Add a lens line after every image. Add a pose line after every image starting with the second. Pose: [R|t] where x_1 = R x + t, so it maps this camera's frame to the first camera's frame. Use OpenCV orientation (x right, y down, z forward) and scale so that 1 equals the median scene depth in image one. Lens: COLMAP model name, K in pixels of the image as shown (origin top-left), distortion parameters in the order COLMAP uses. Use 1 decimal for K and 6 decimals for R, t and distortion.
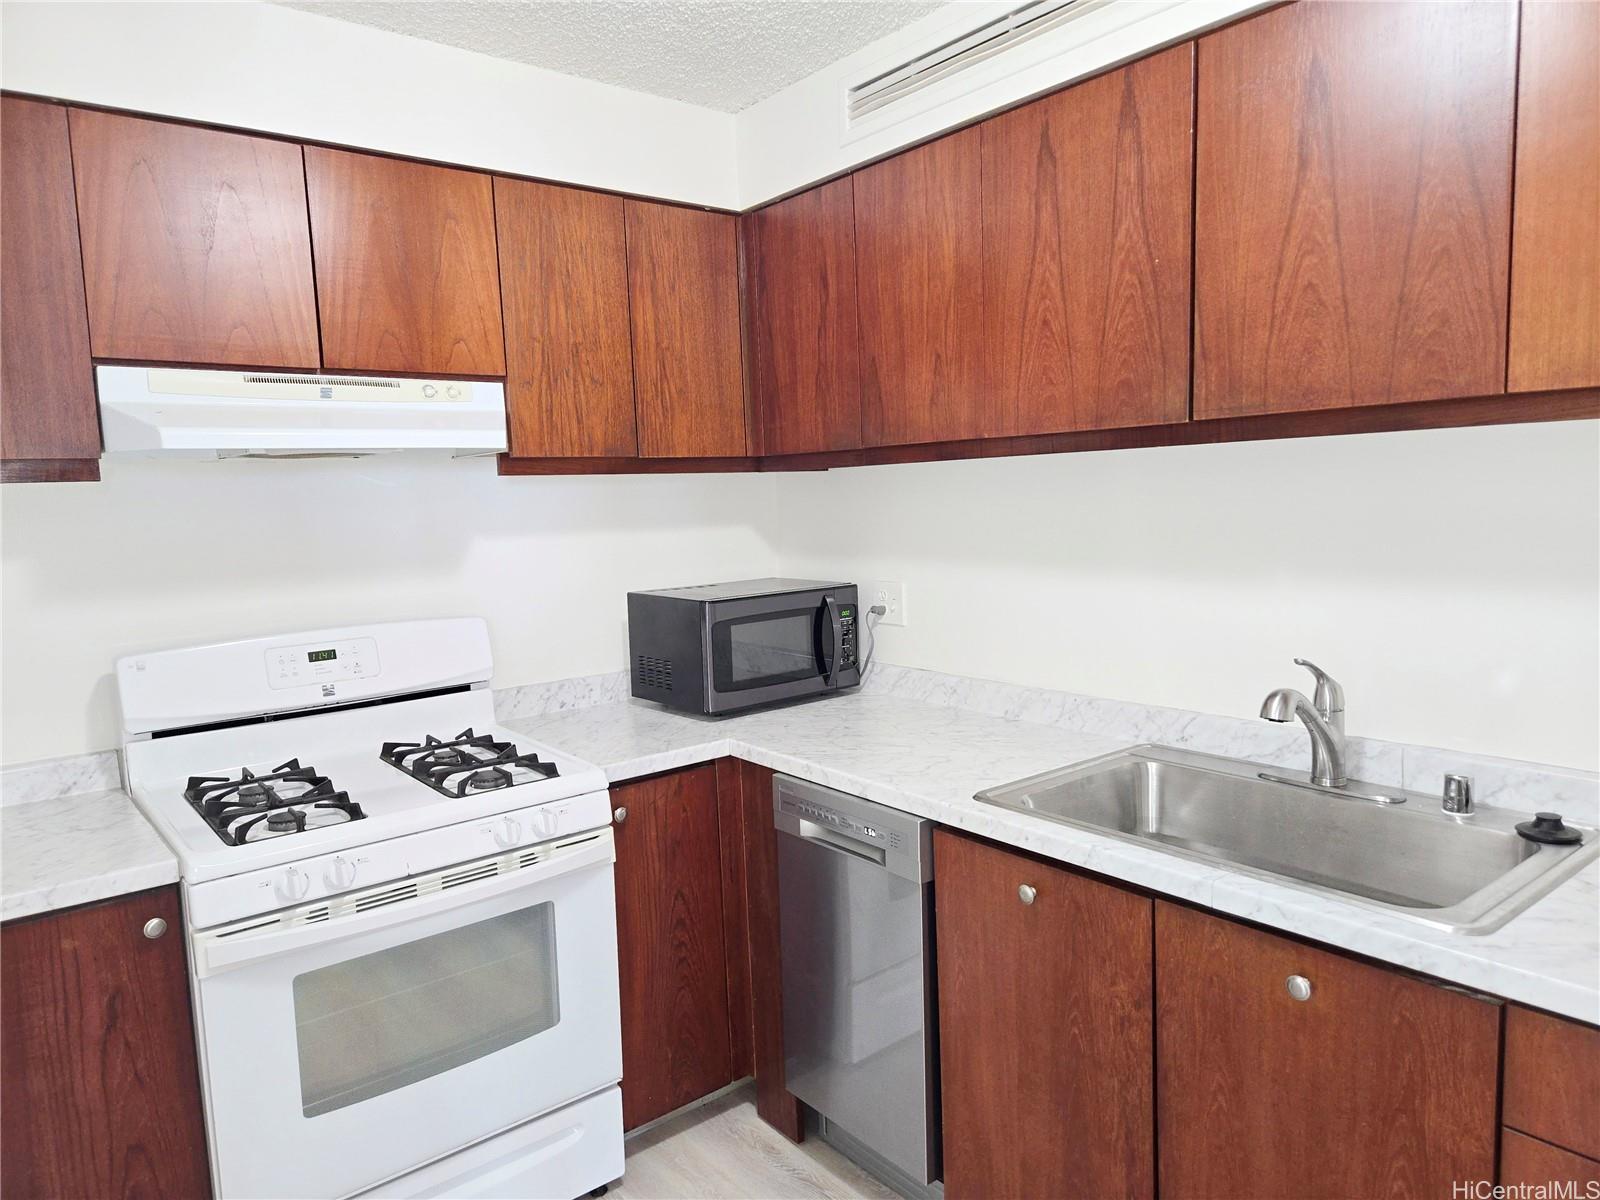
lens RADIAL K [[1075.2, 0, 801.6], [0, 1075.2, 607.0], [0, 0, 1]] dist [0.060219, -0.046455]
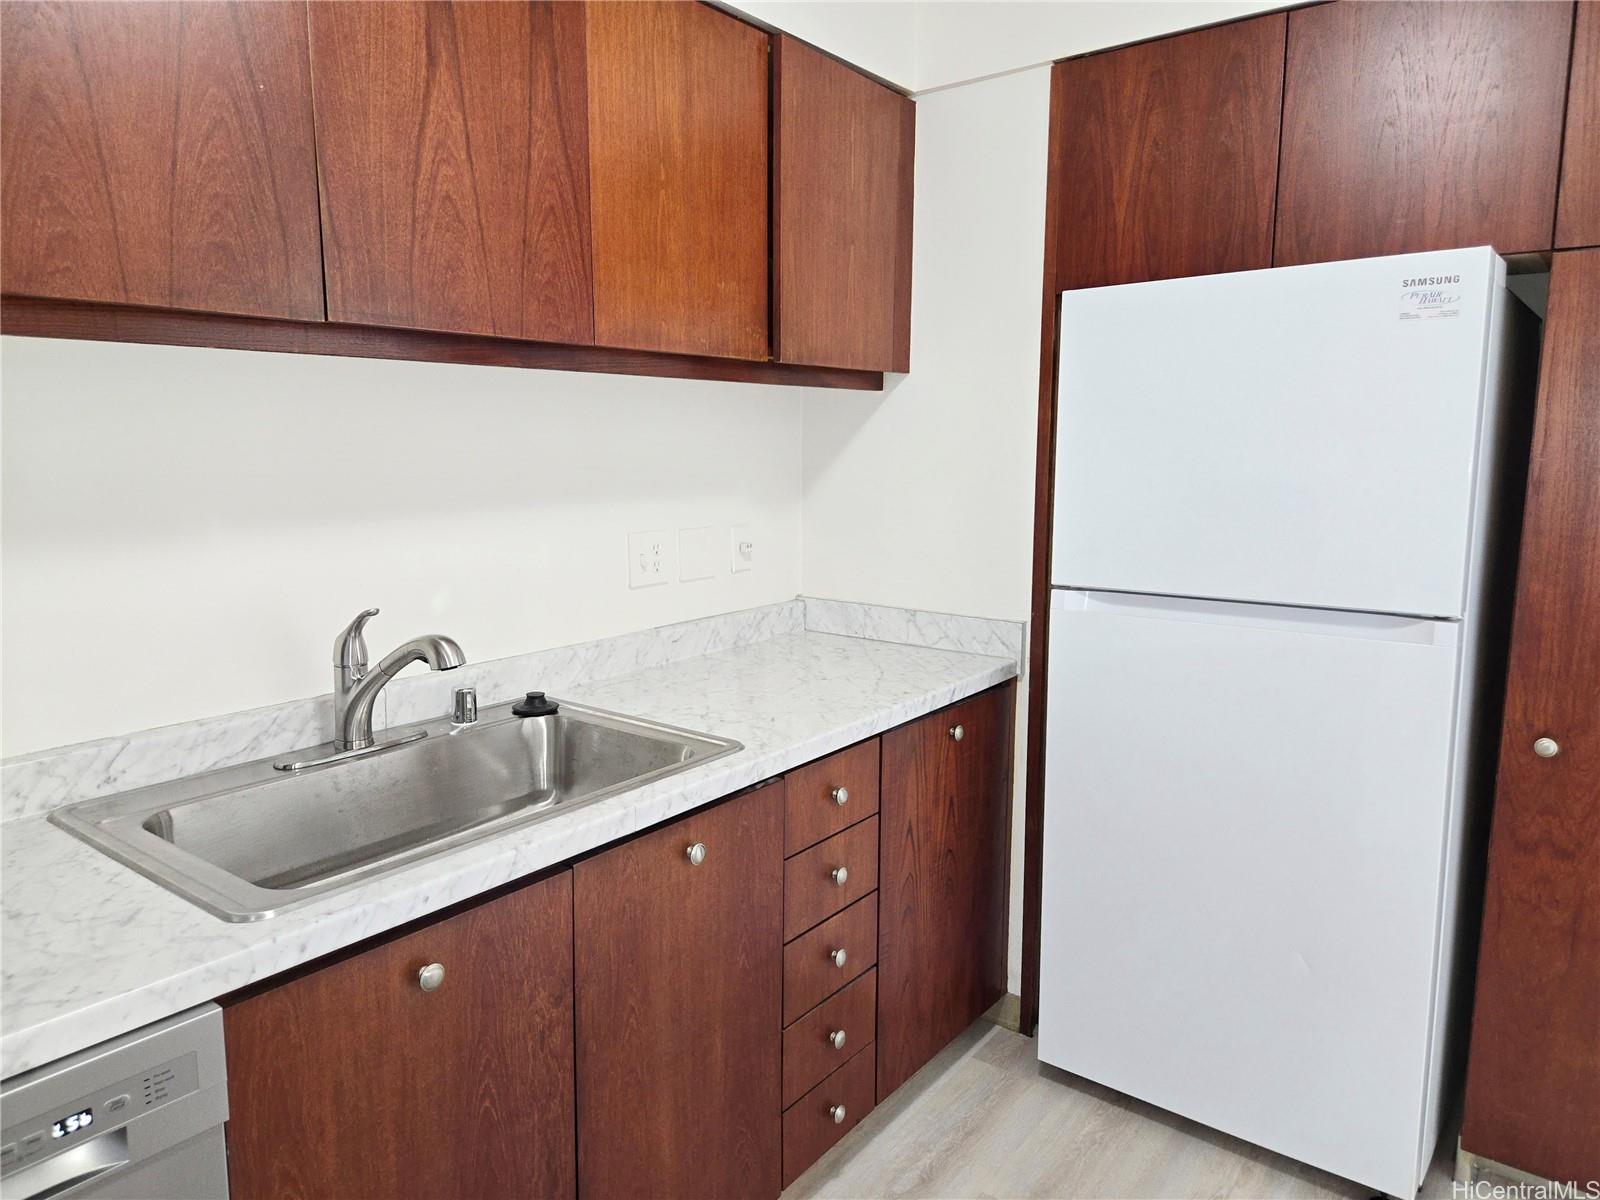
lens RADIAL K [[1075.2, 0, 802.7], [0, 1075.2, 590.1], [0, 0, 1]] dist [0.060219, -0.046455]
pose [[-0.241523, -0.103534, 0.964856, -0.532481], [0.112763, 0.984562, 0.133875, -0.051413], [-0.963821, 0.141134, -0.226120, 0.938102]]
